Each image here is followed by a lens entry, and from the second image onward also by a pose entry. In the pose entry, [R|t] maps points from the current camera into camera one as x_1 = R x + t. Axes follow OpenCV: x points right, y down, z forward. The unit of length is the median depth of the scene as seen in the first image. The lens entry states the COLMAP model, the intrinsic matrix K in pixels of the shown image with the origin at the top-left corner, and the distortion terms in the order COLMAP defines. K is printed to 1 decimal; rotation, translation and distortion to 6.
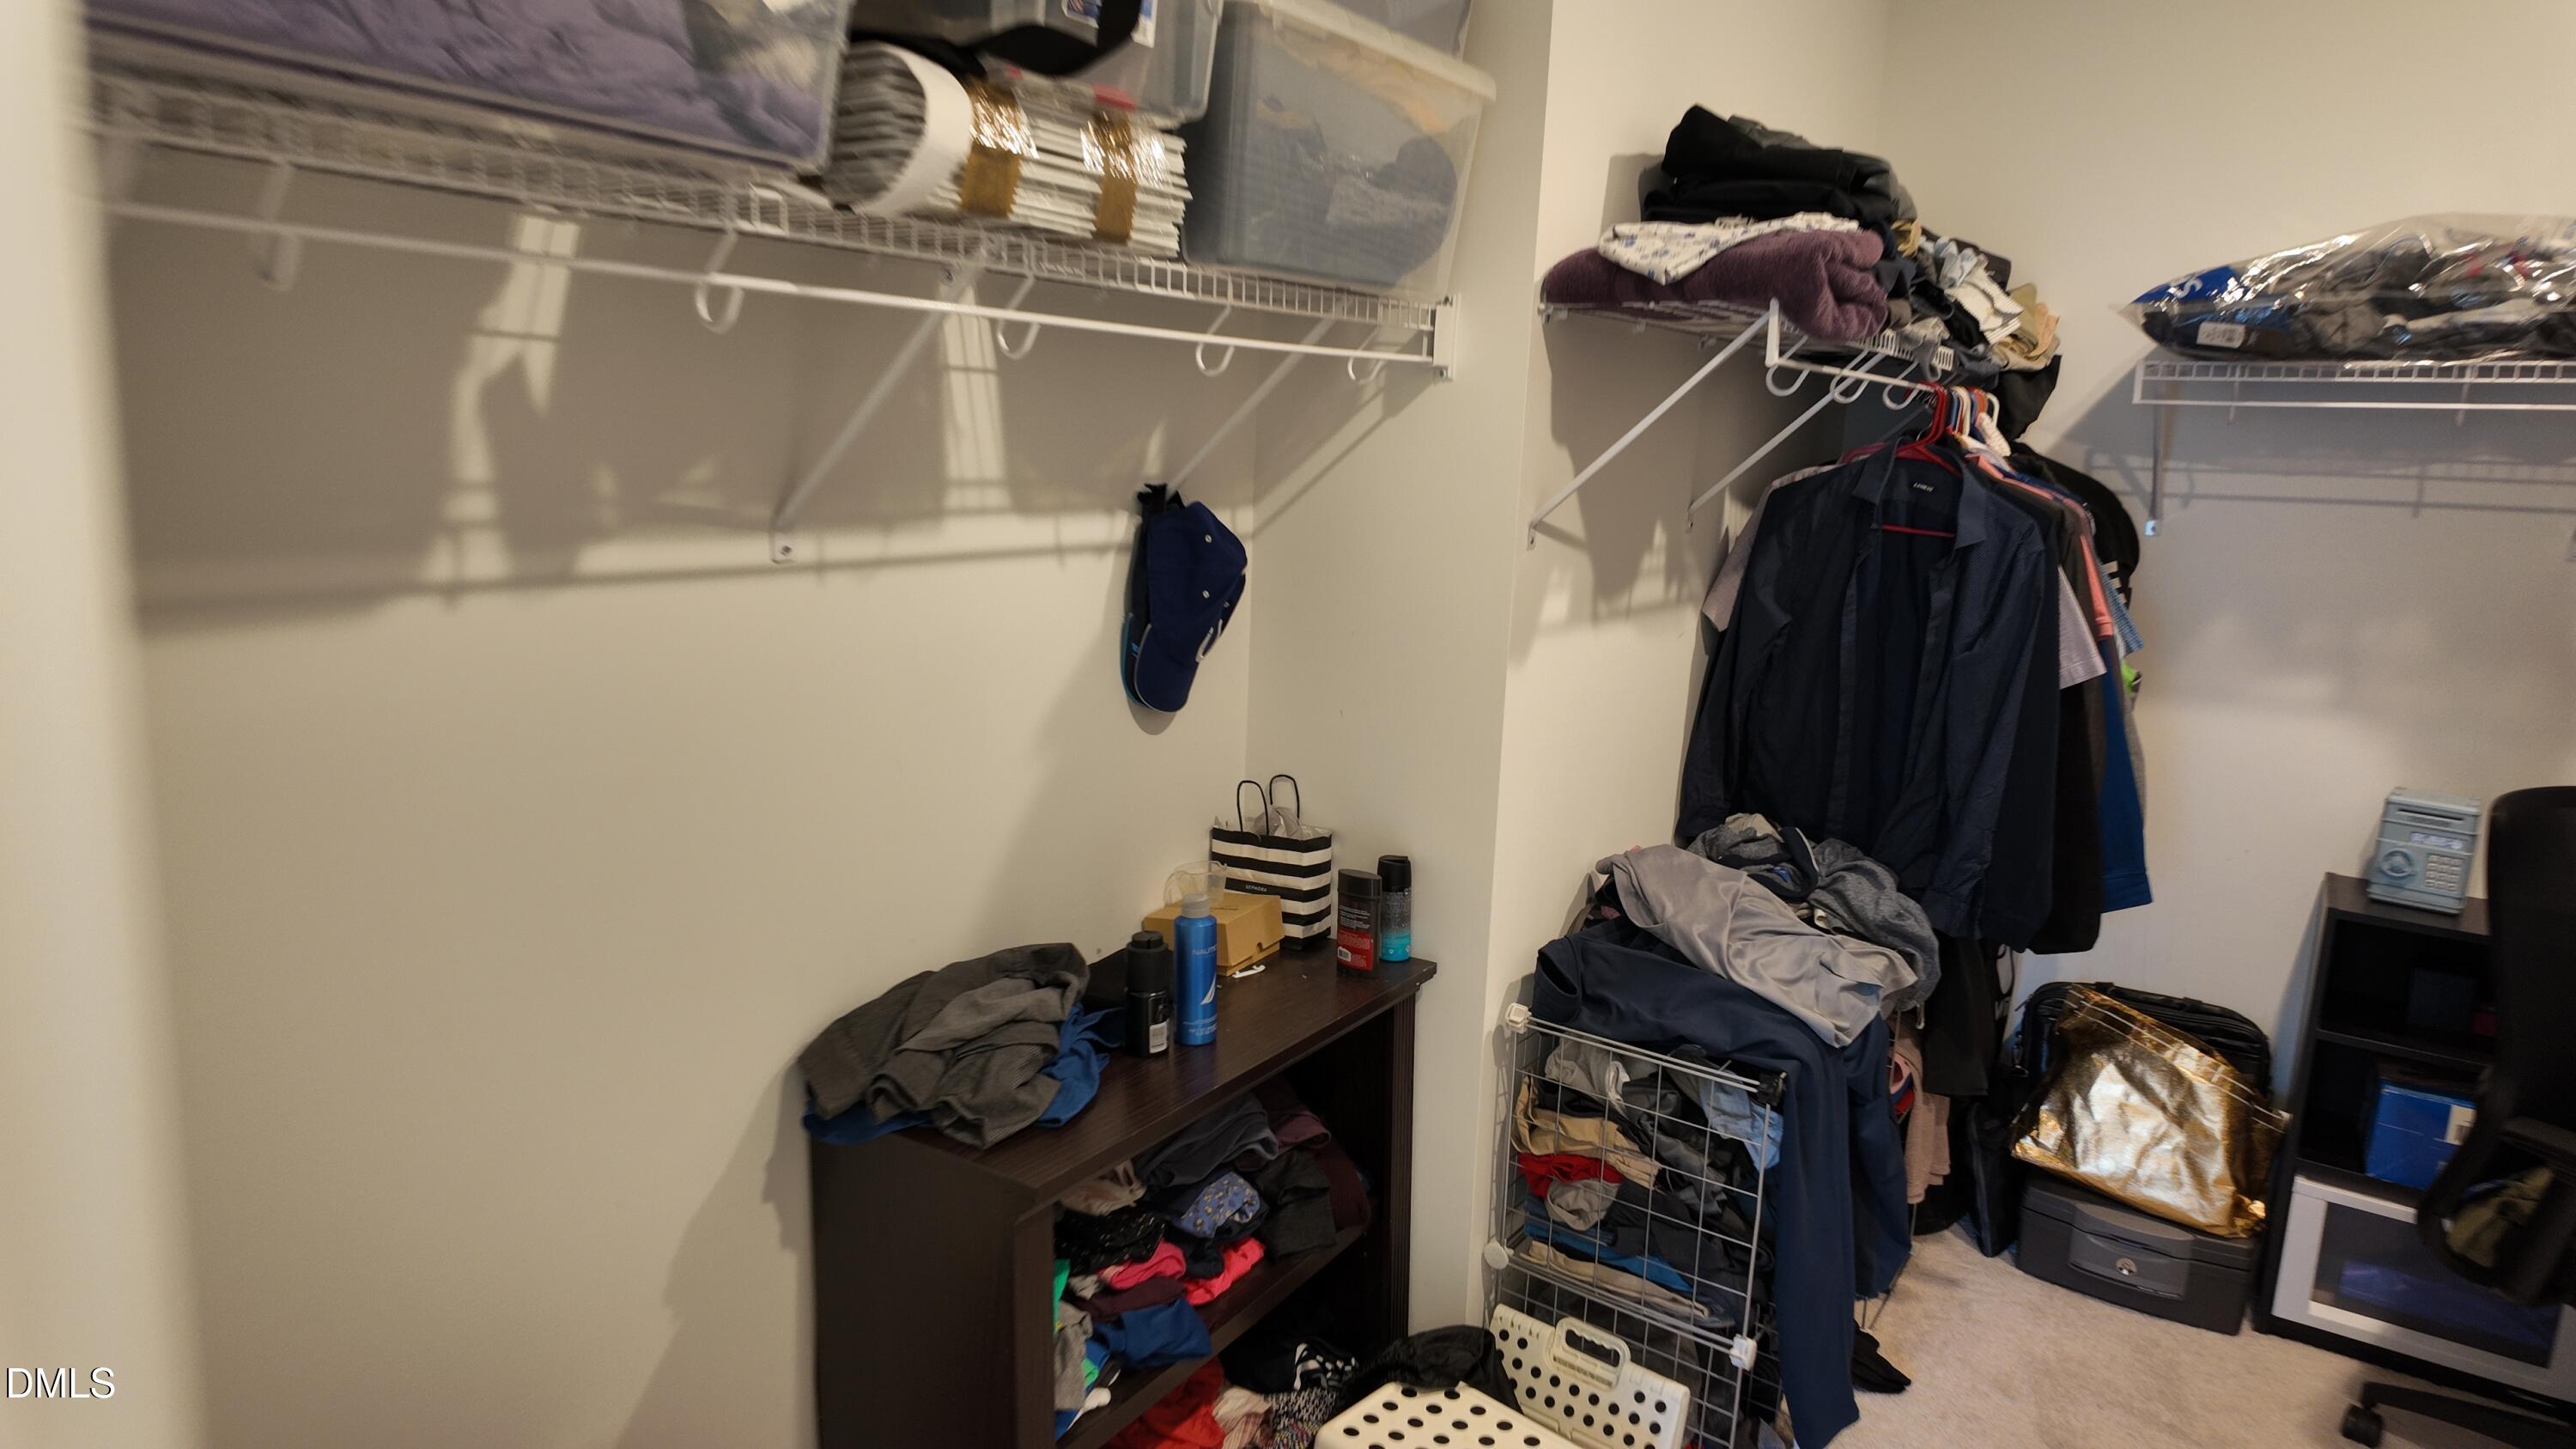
lens RADIAL K [[1502.3, 0, 1293.7], [0, 1502.3, 689.4], [0, 0, 1]] dist [0.032036, -0.025528]
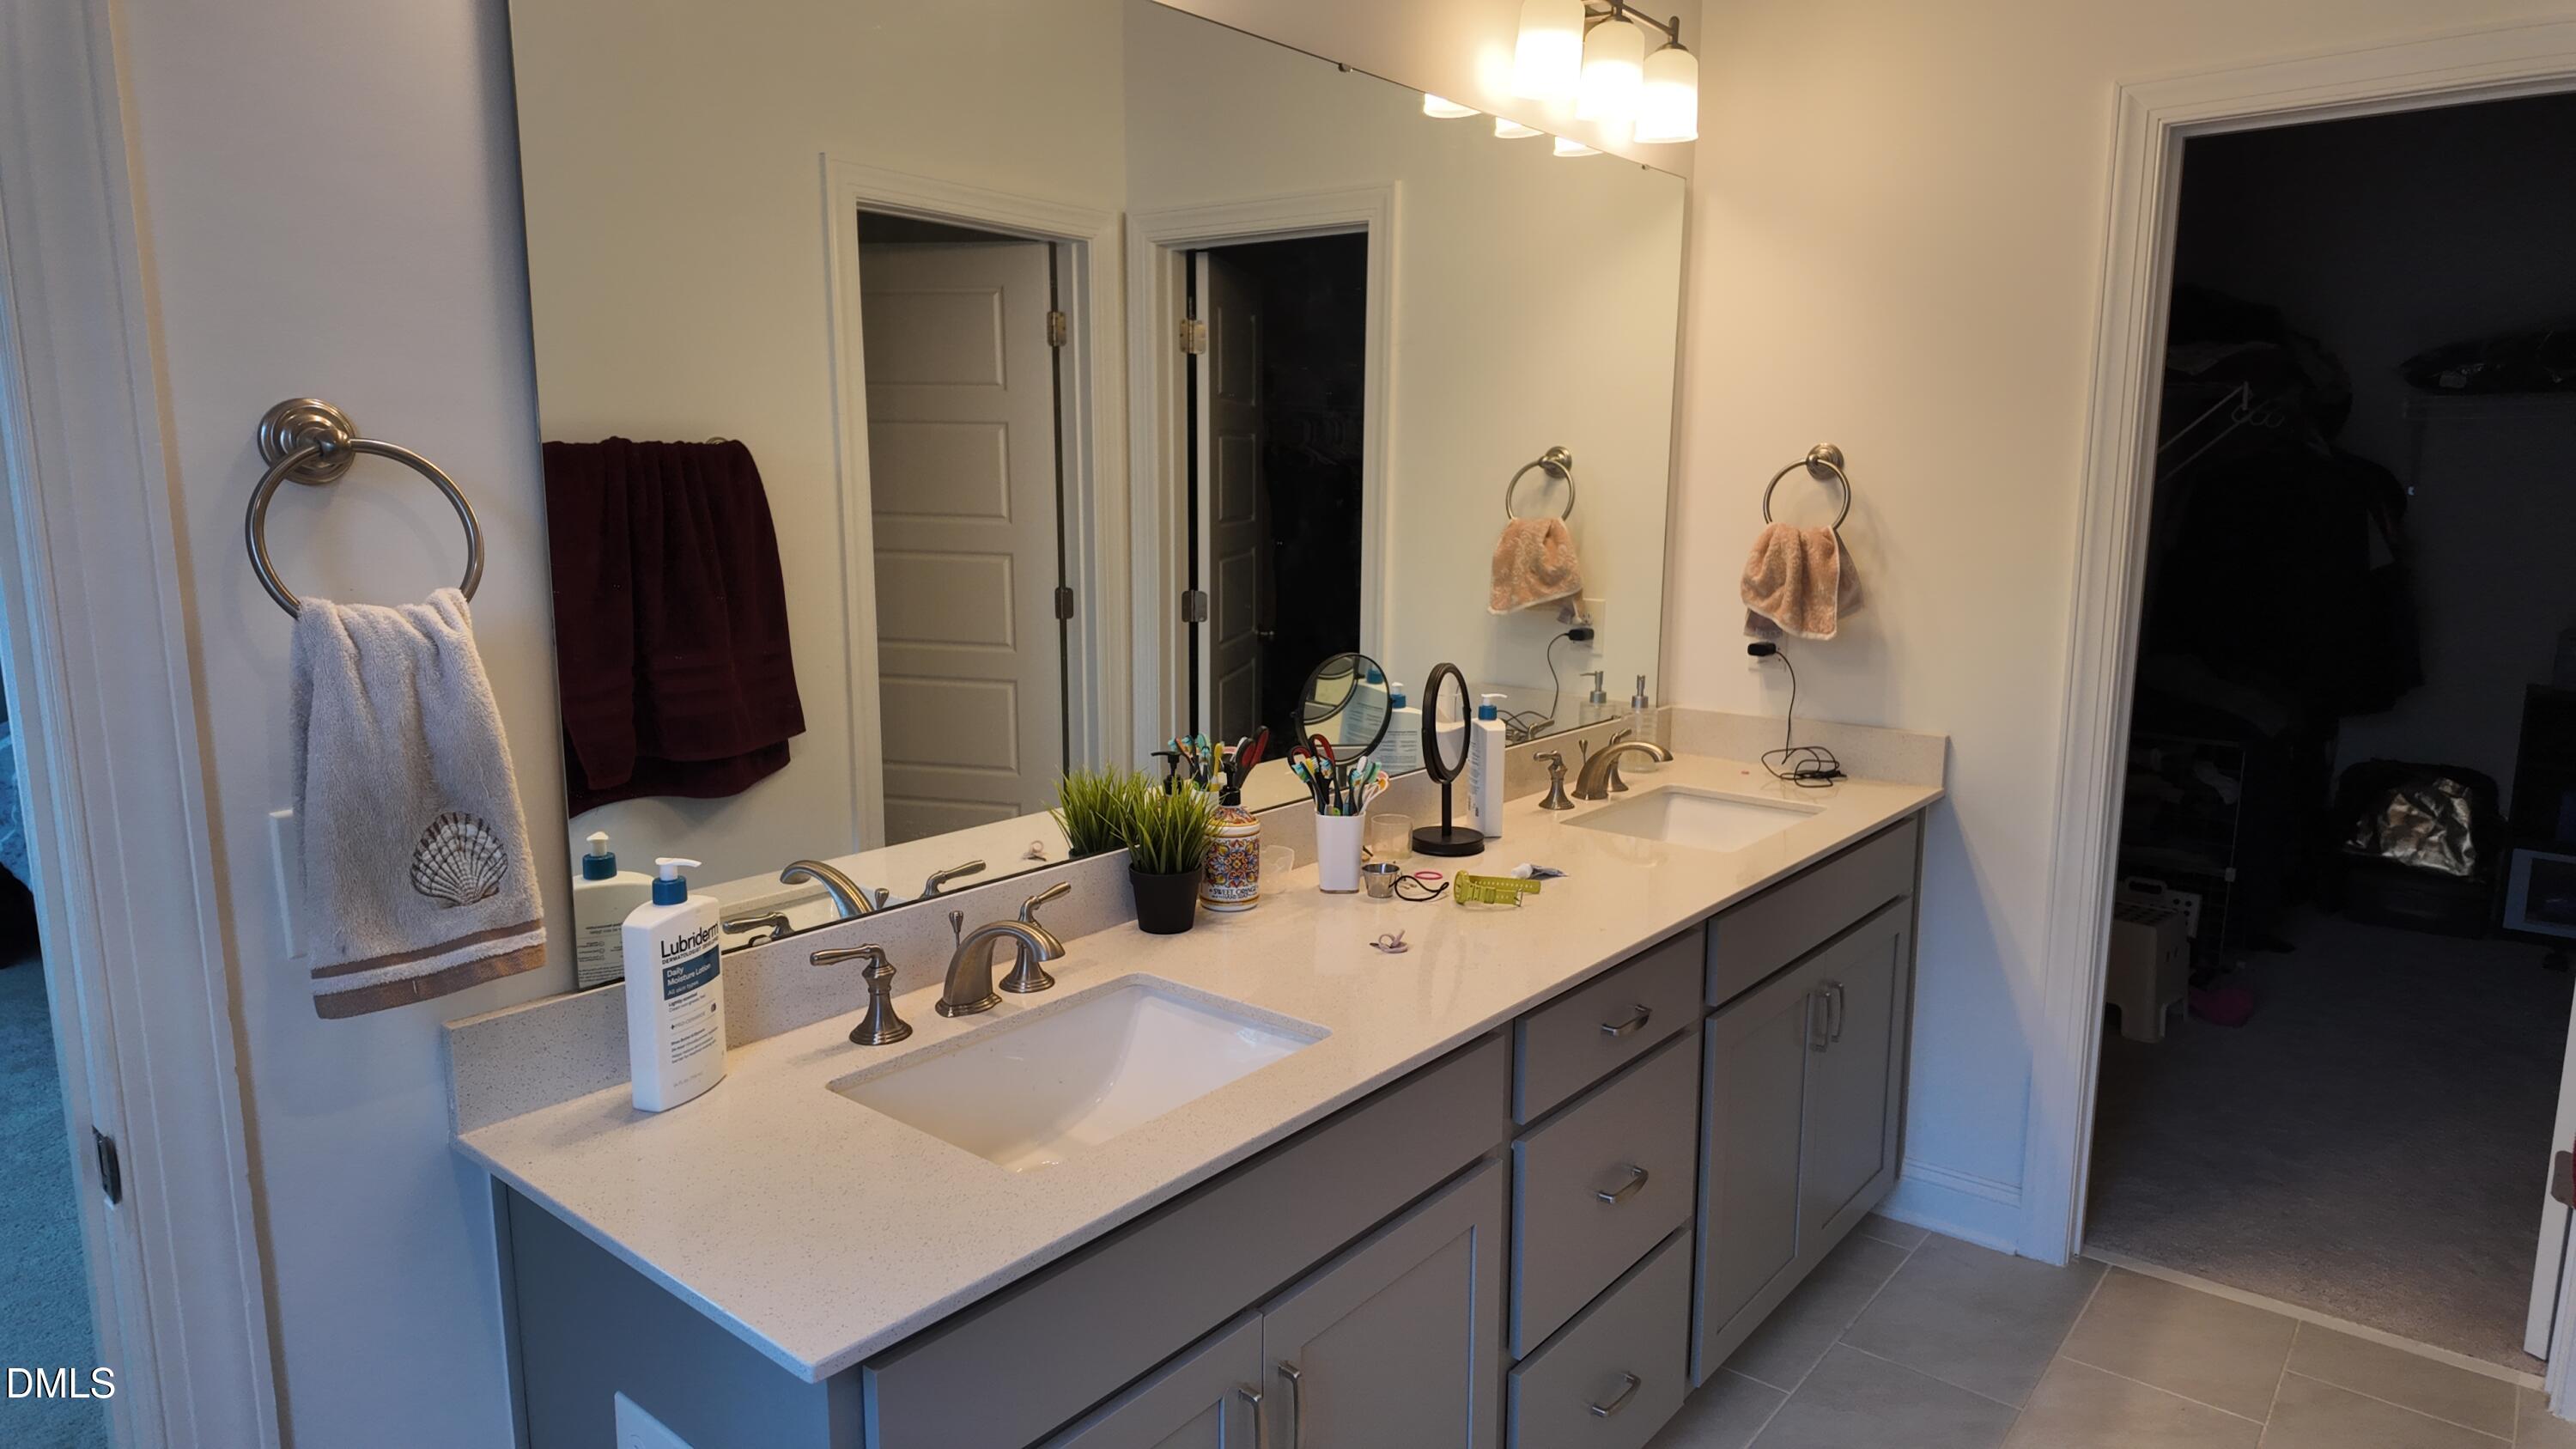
lens RADIAL K [[1502.3, 0, 1298.7], [0, 1502.3, 704.5], [0, 0, 1]] dist [0.032036, -0.025528]
pose [[0.995314, -0.017340, -0.095127, -0.671864], [0.015369, 0.999652, -0.021417, 0.191905], [0.095465, 0.019855, 0.995235, -1.045087]]
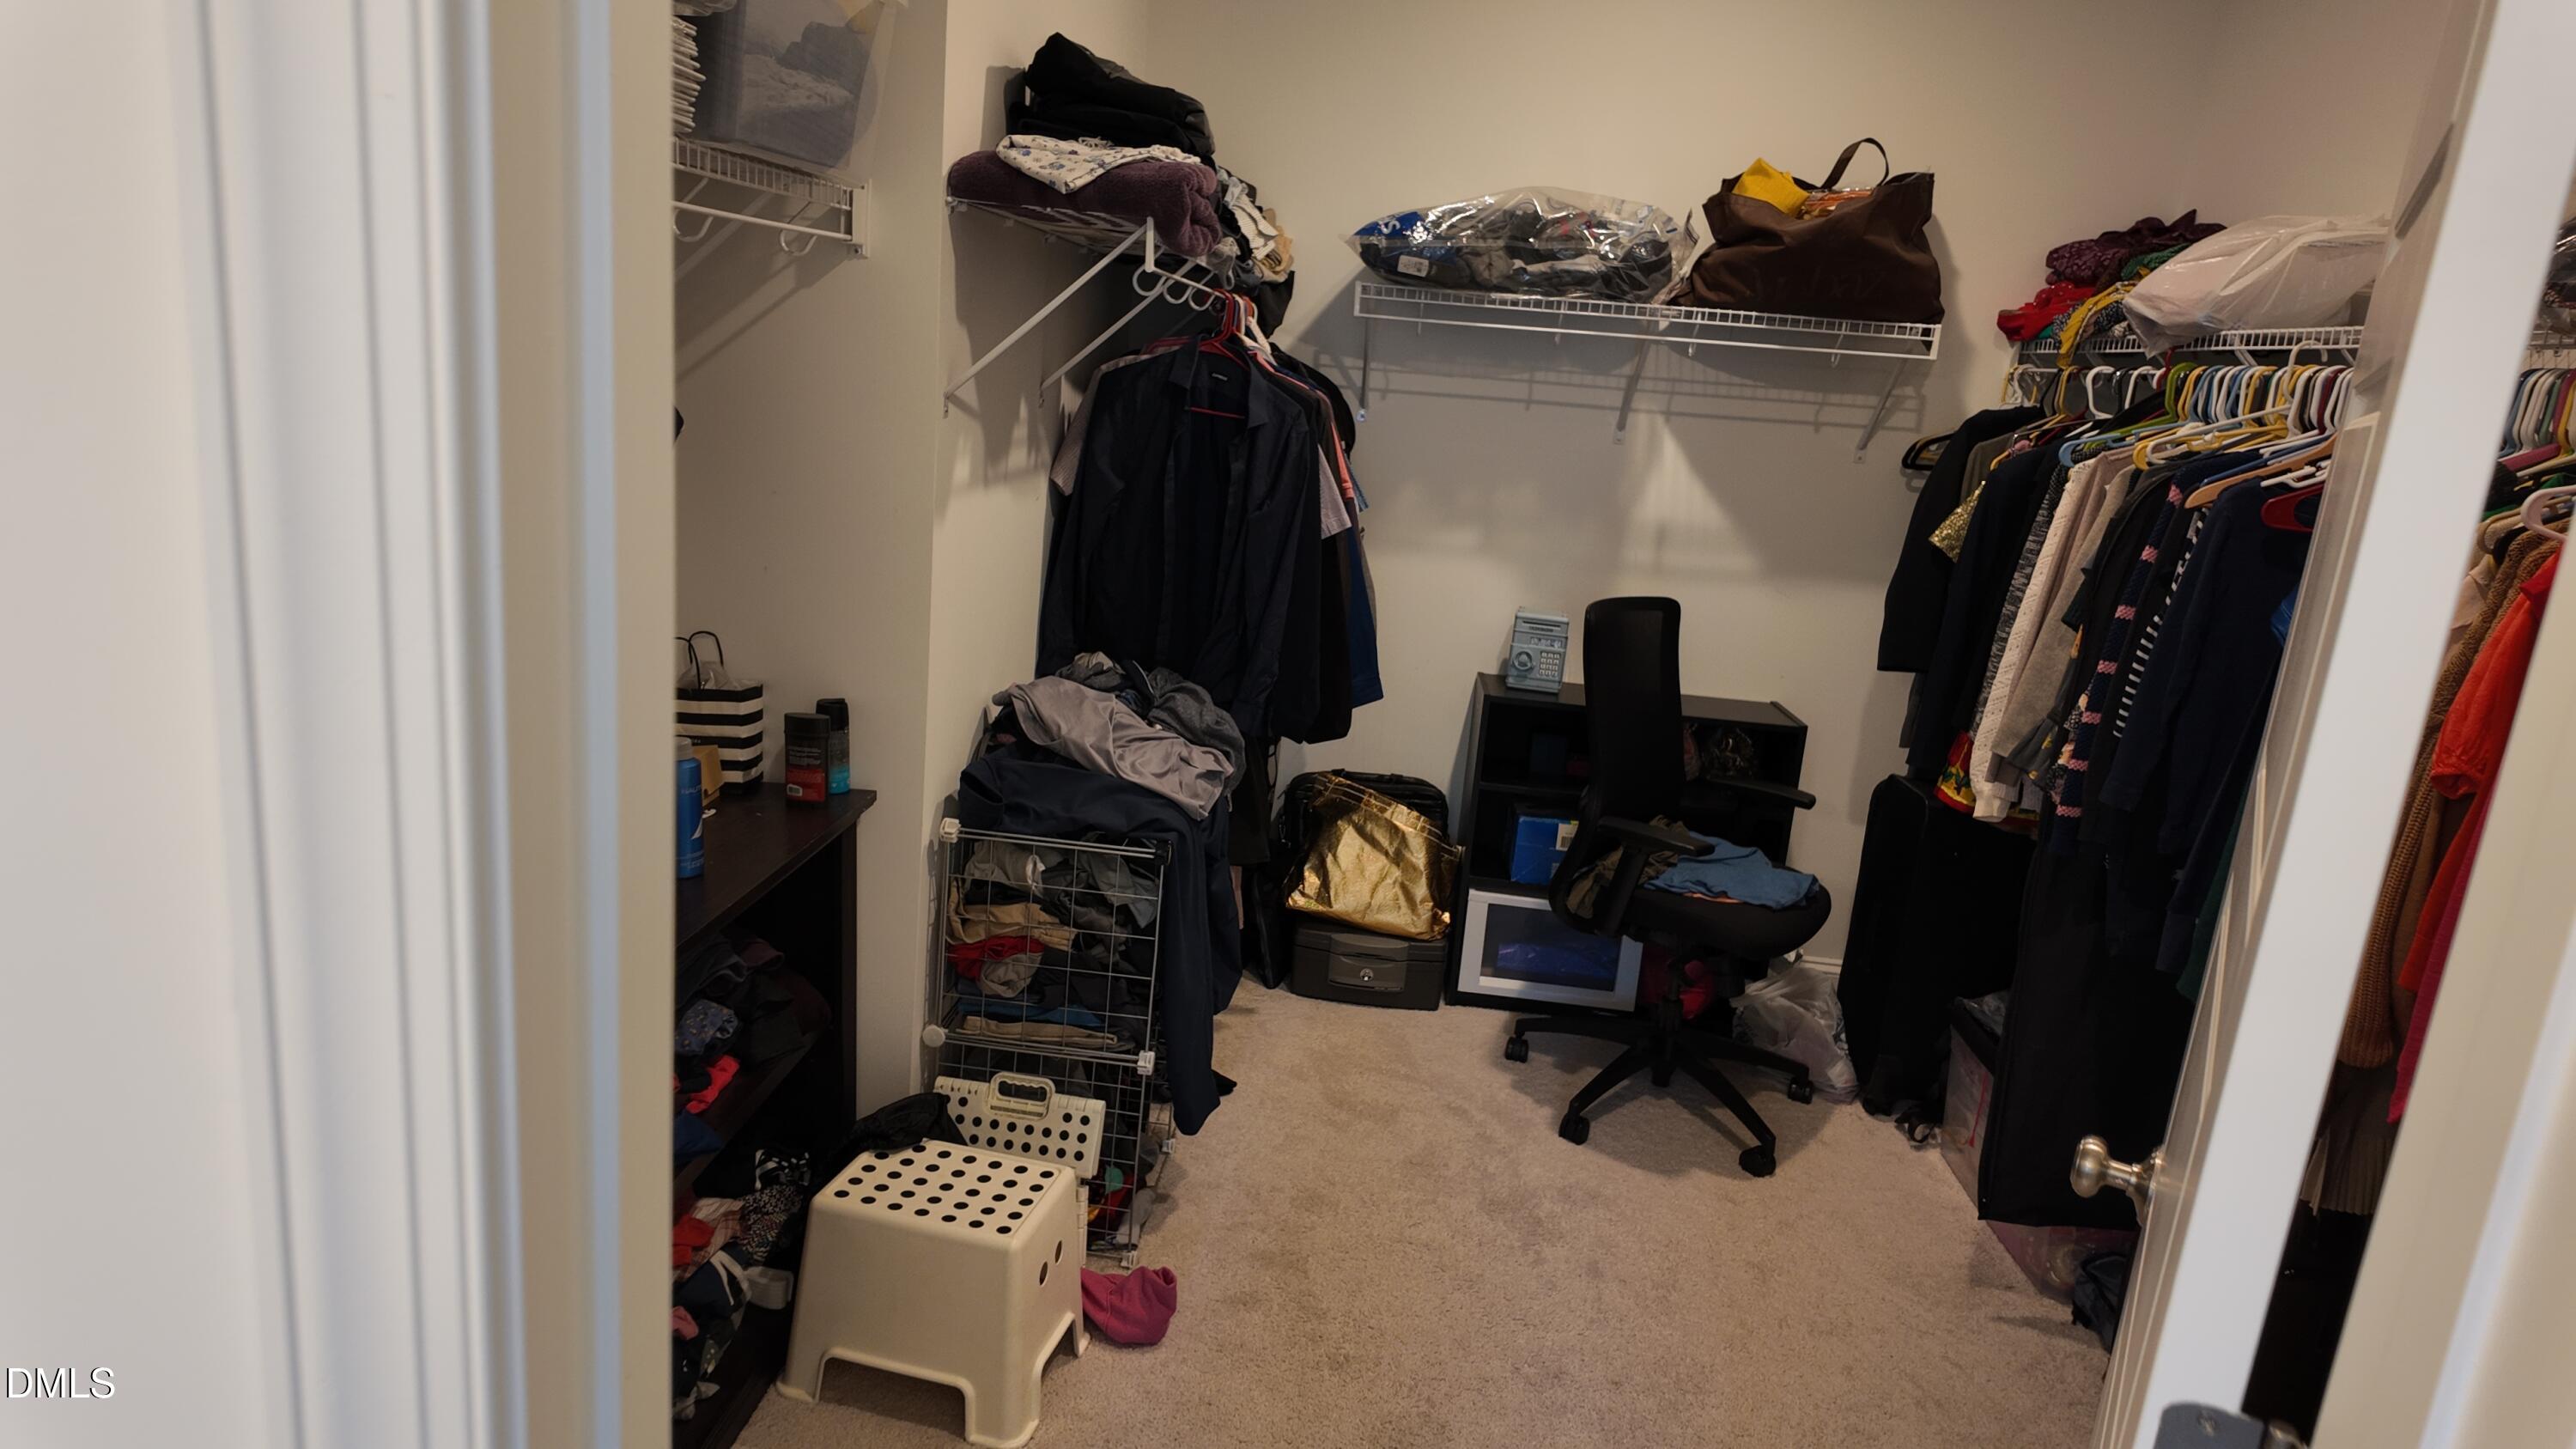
lens RADIAL K [[1502.3, 0, 1284.2], [0, 1502.3, 706.9], [0, 0, 1]] dist [0.032036, -0.025528]
pose [[0.868581, -0.074457, 0.489922, -0.168707], [0.031031, 0.994880, 0.096184, 0.019057], [-0.494575, -0.068341, 0.866444, -0.111453]]
